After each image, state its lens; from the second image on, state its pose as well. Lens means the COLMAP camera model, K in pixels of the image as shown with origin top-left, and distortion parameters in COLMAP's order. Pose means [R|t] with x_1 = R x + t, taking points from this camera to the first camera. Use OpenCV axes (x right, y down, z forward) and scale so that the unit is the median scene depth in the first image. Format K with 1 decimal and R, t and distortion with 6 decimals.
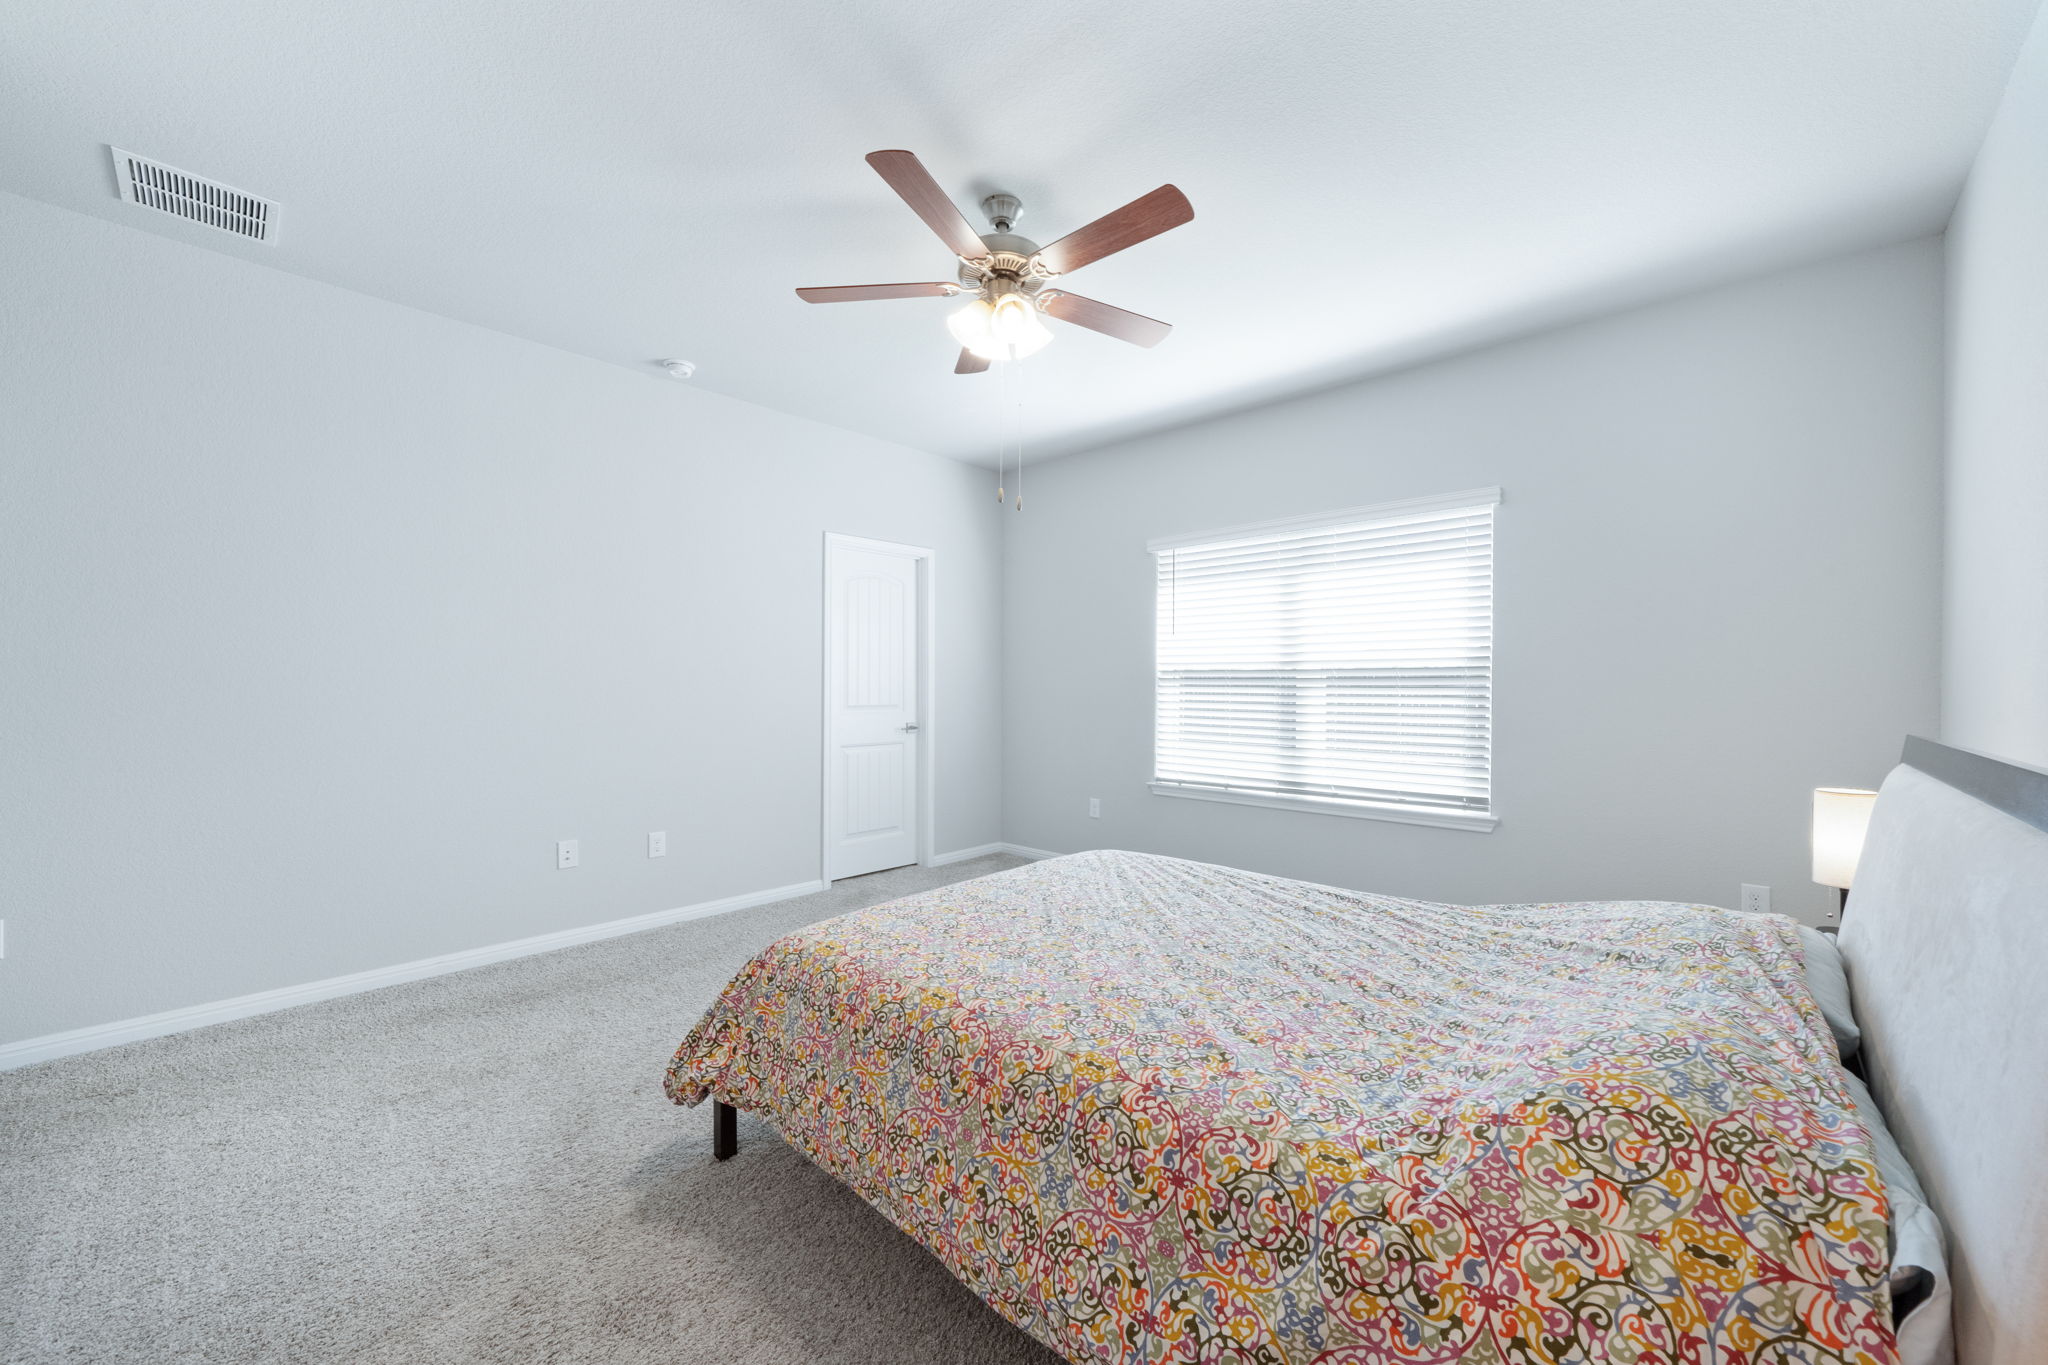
lens RADIAL K [[786.4, 0, 1021.4], [0, 786.4, 672.0], [0, 0, 1]] dist [0.000448, 0.000049]
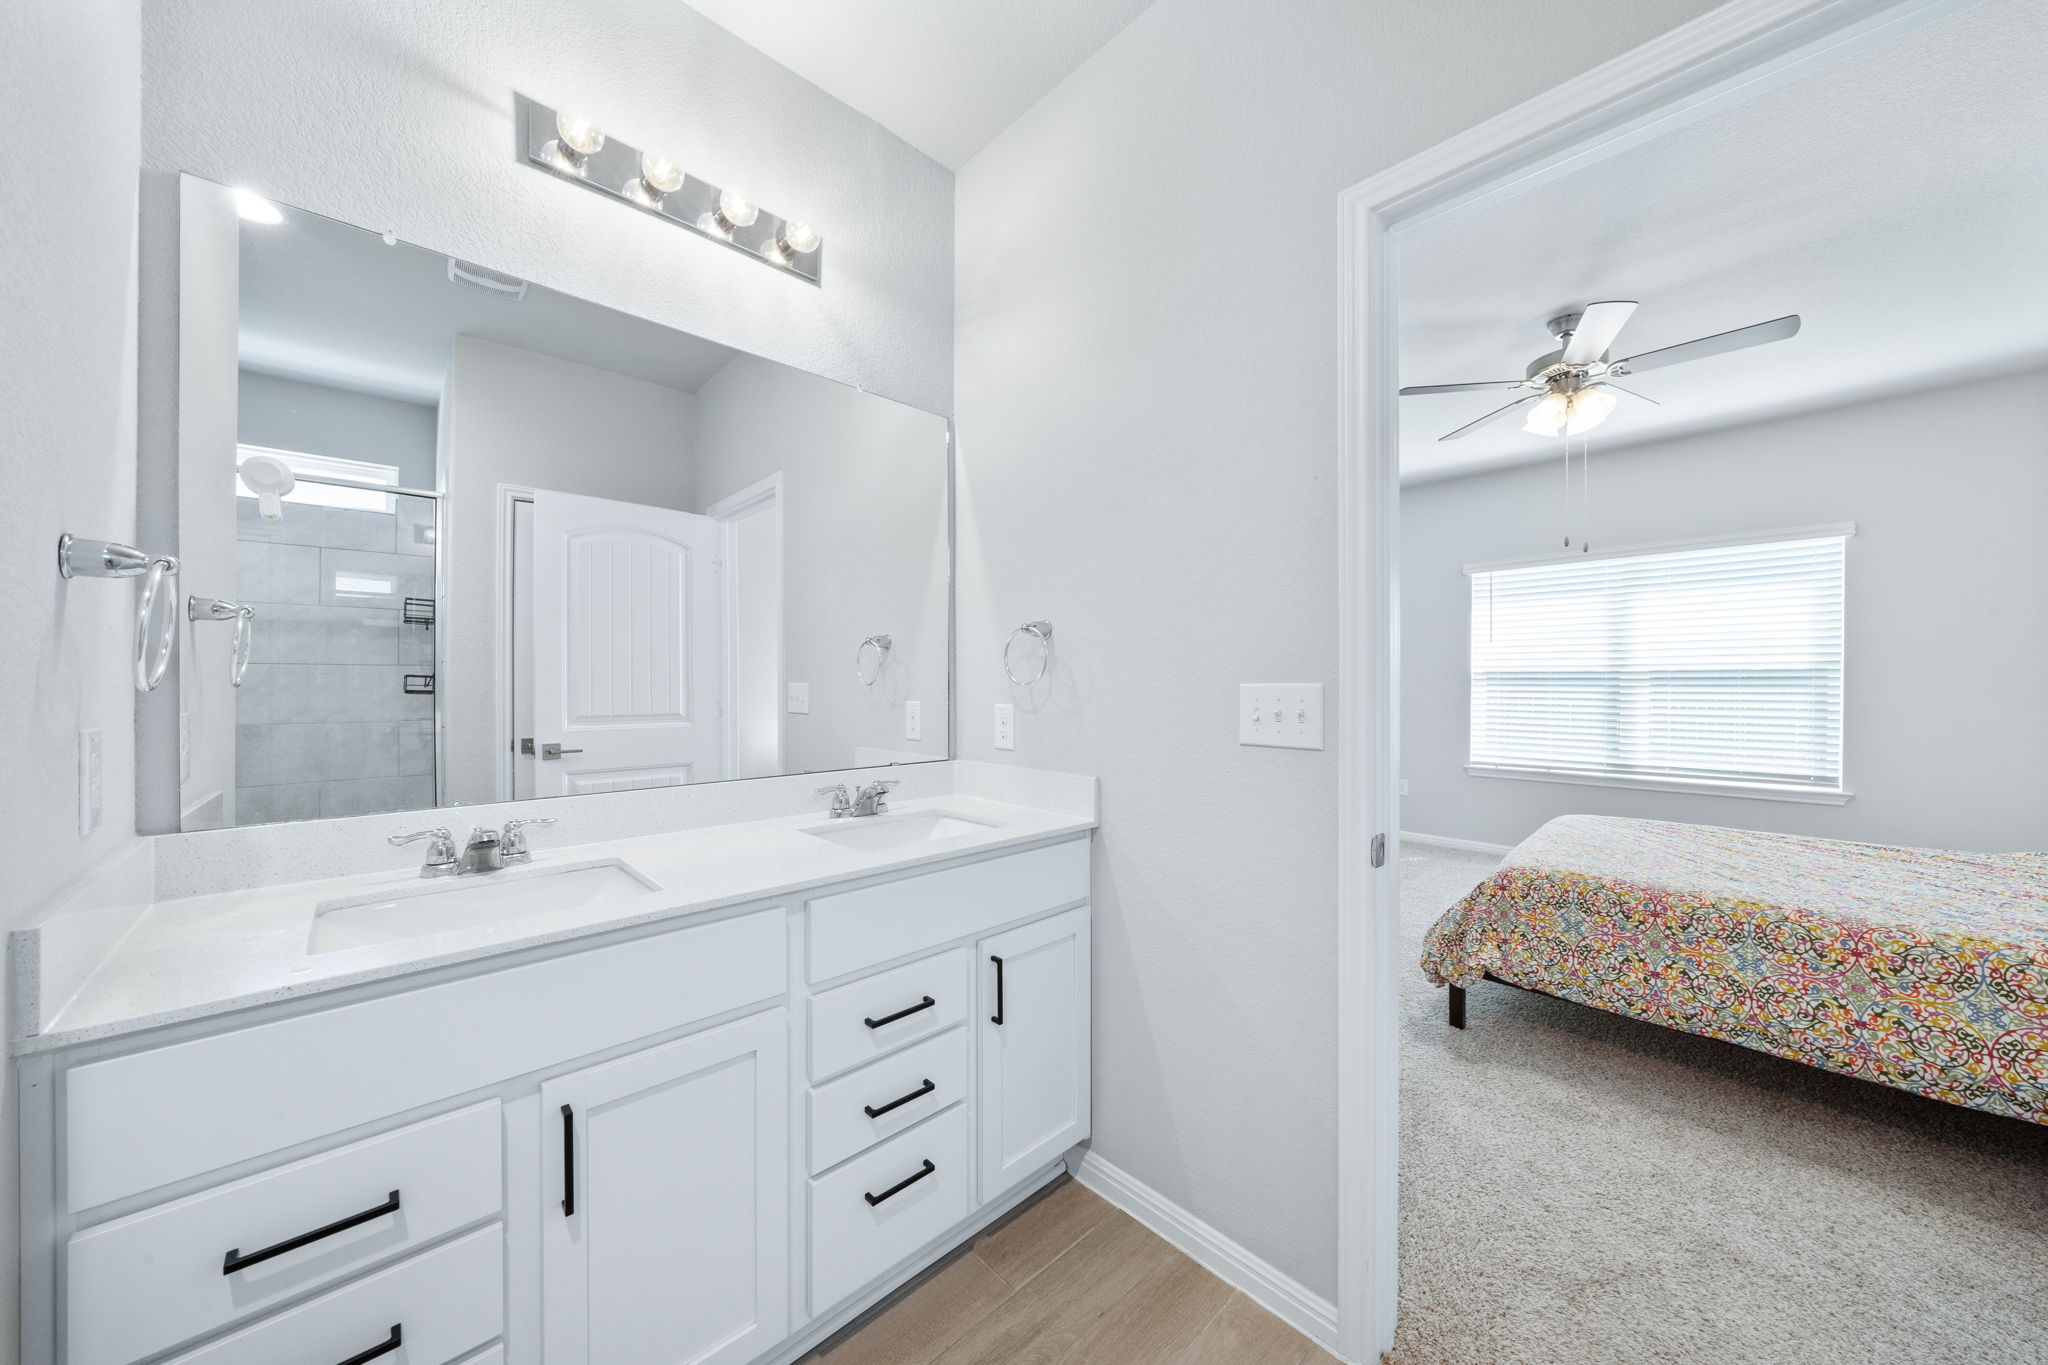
lens RADIAL K [[705.2, 0, 1027.7], [0, 705.2, 683.6], [0, 0, 1]] dist [-0.001847, 0.000073]
pose [[0.999042, -0.003016, -0.043654, -0.577011], [0.003623, 0.999898, 0.013835, -0.003542], [0.043608, -0.013980, 0.998951, -0.140325]]
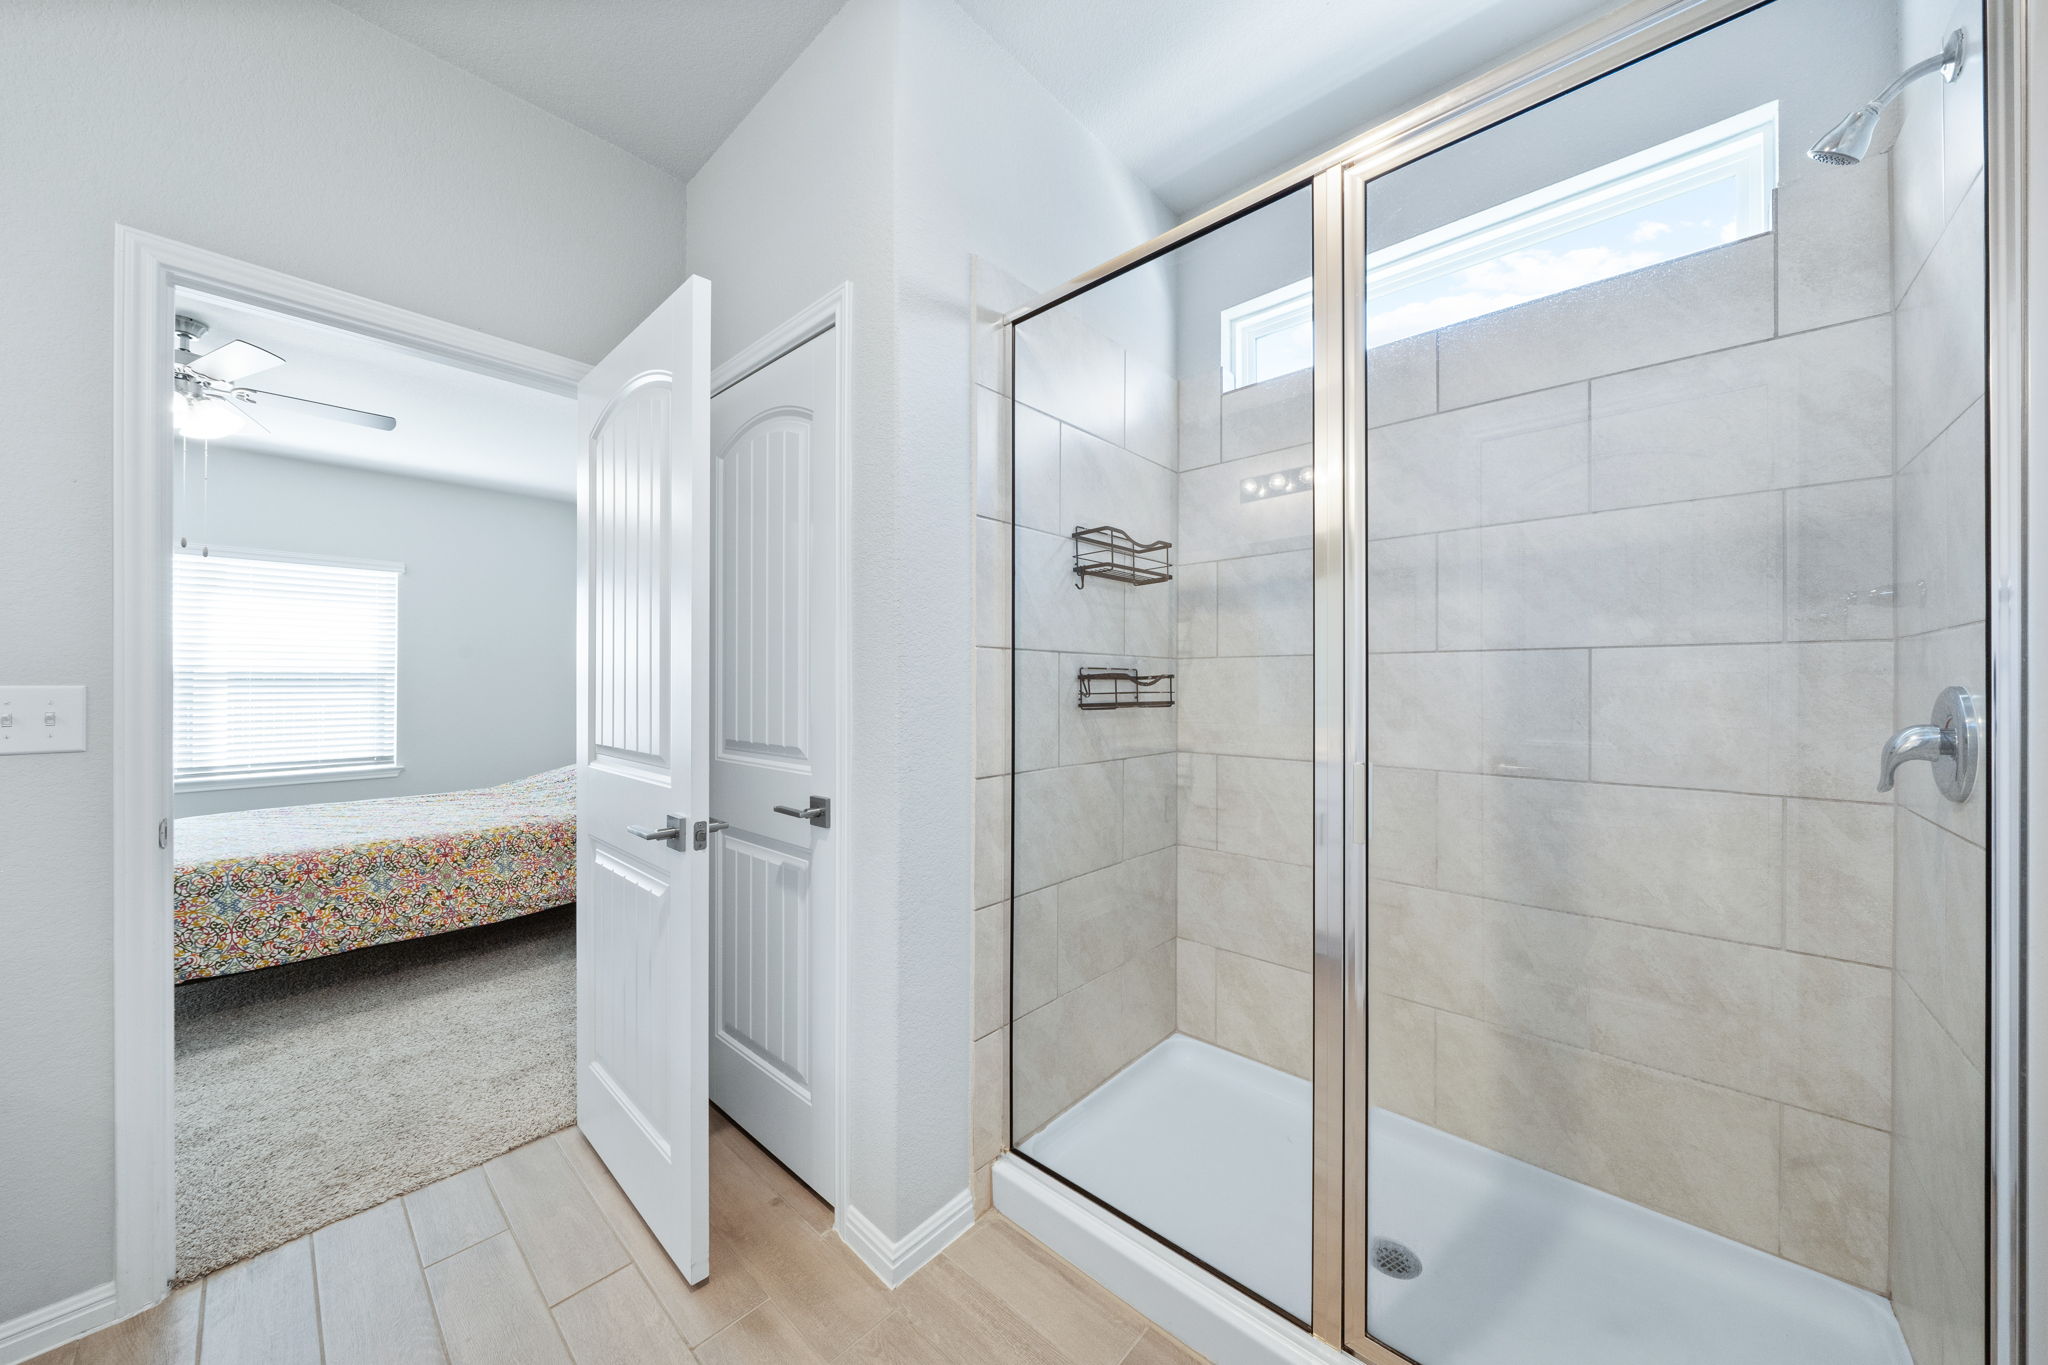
lens RADIAL K [[705.2, 0, 1027.7], [0, 705.2, 683.6], [0, 0, 1]] dist [-0.001847, 0.000073]
pose [[-0.017811, -0.004186, 0.999833, -0.809072], [-0.011371, 0.999927, 0.003984, -0.005429], [-0.999777, -0.011298, -0.017858, -0.253667]]
